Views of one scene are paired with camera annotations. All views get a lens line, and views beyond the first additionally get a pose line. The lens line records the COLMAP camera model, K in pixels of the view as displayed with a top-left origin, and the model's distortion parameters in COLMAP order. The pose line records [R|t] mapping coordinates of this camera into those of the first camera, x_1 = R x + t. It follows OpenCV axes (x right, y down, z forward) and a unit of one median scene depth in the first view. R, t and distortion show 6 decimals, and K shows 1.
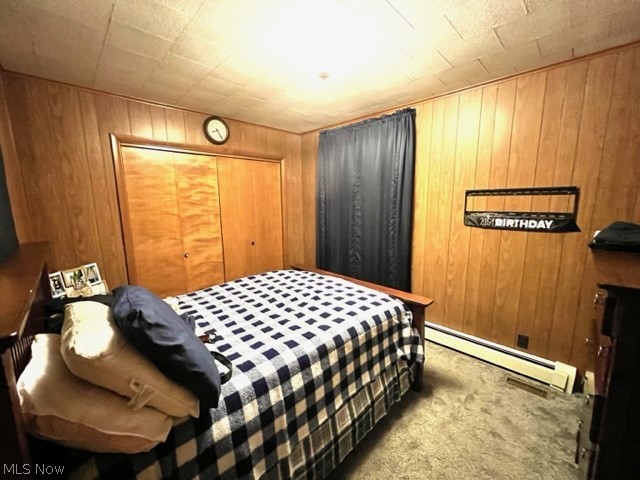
lens RADIAL K [[256.6, 0, 319.1], [0, 256.6, 239.9], [0, 0, 1]] dist [-0.001725, -0.000082]
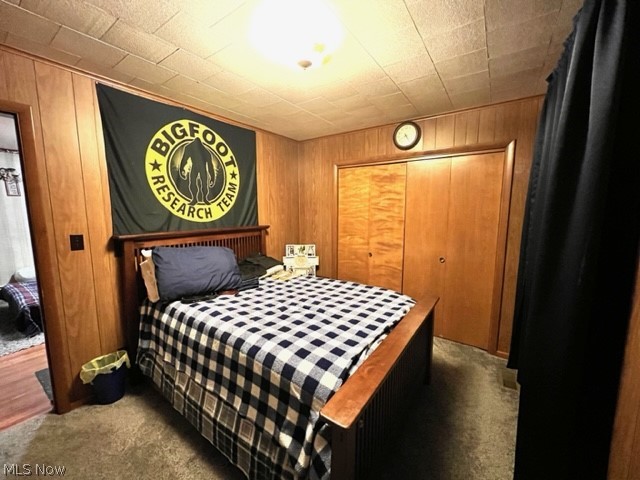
lens RADIAL K [[256.6, 0, 319.3], [0, 256.6, 240.0], [0, 0, 1]] dist [-0.001725, -0.000082]
pose [[0.175387, 0.126264, -0.976369, 0.553341], [-0.156378, 0.982724, 0.098995, -0.080797], [0.972001, 0.135320, 0.192102, 0.553458]]
